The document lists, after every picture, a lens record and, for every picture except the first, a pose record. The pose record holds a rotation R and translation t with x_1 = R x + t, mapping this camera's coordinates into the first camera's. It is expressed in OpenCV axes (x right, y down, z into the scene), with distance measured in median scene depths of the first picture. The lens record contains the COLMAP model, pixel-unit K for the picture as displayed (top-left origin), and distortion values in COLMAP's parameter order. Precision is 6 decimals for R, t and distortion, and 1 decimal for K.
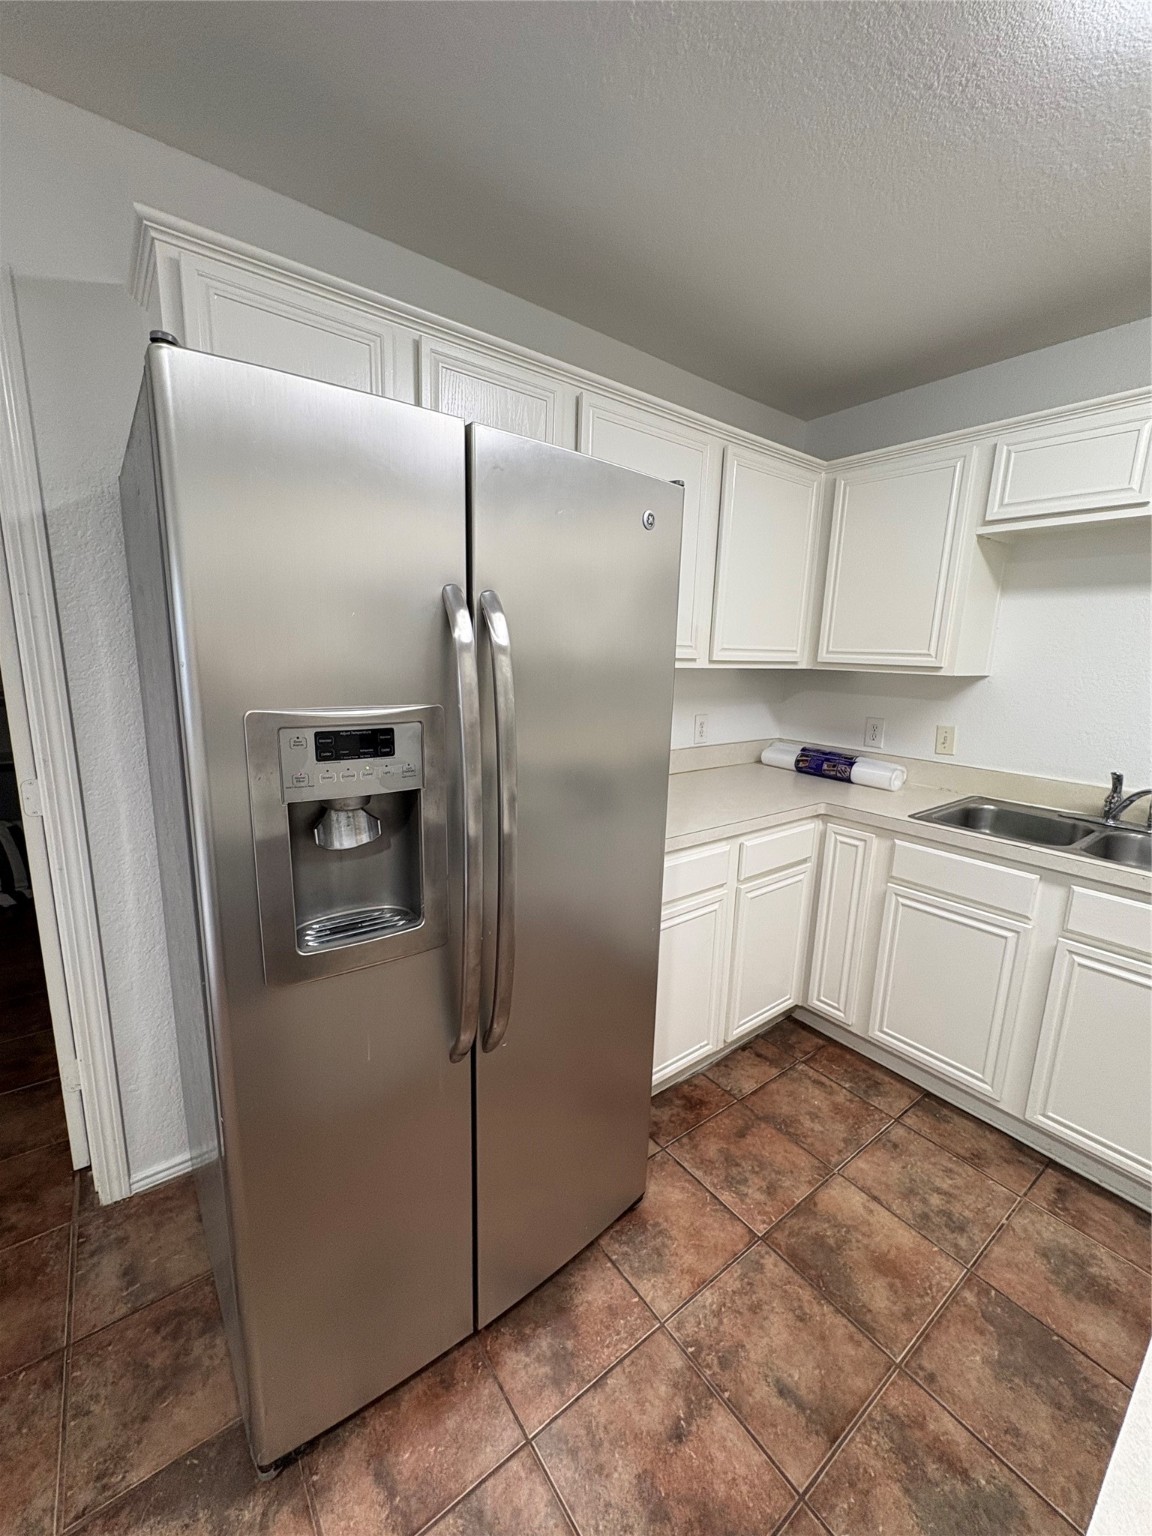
lens RADIAL K [[616.2, 0, 575.2], [0, 616.2, 770.2], [0, 0, 1]] dist [0.000974, 0.000153]
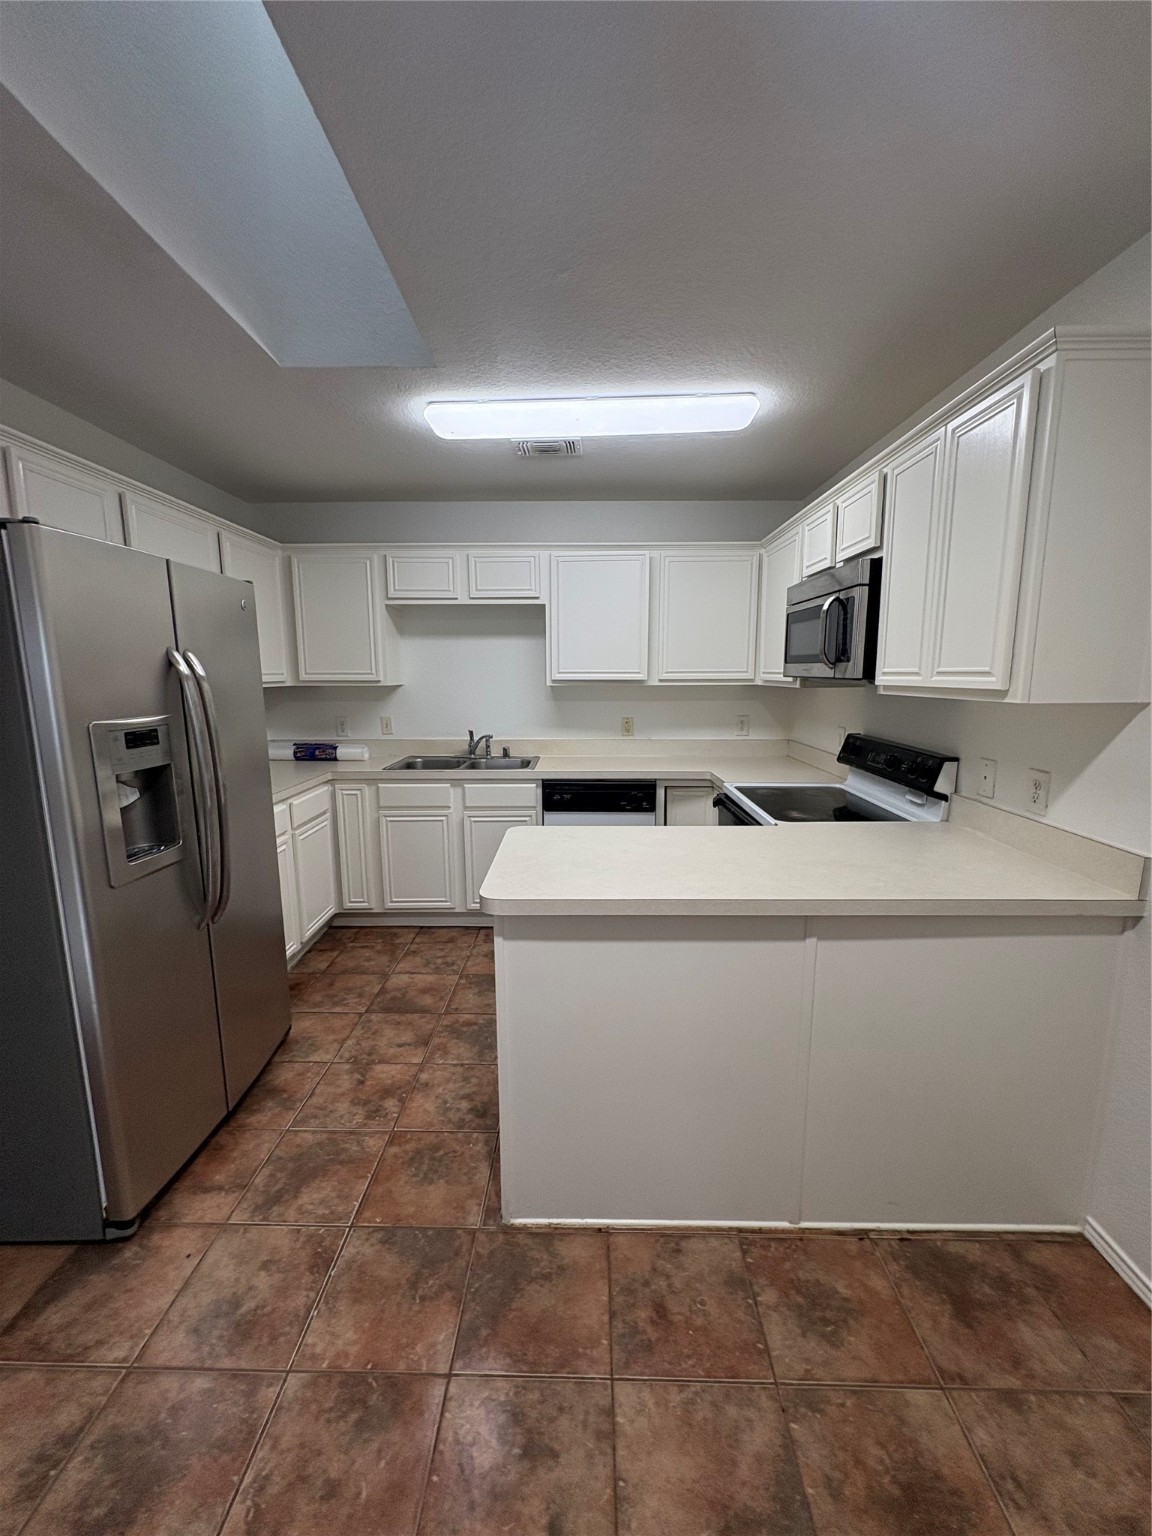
lens RADIAL K [[616.2, 0, 575.2], [0, 616.2, 770.2], [0, 0, 1]] dist [0.000974, 0.000153]
pose [[0.619394, -0.153834, 0.769861, -0.473619], [0.173141, 0.983236, 0.057170, 0.079261], [-0.765750, 0.097883, 0.635646, -0.522434]]
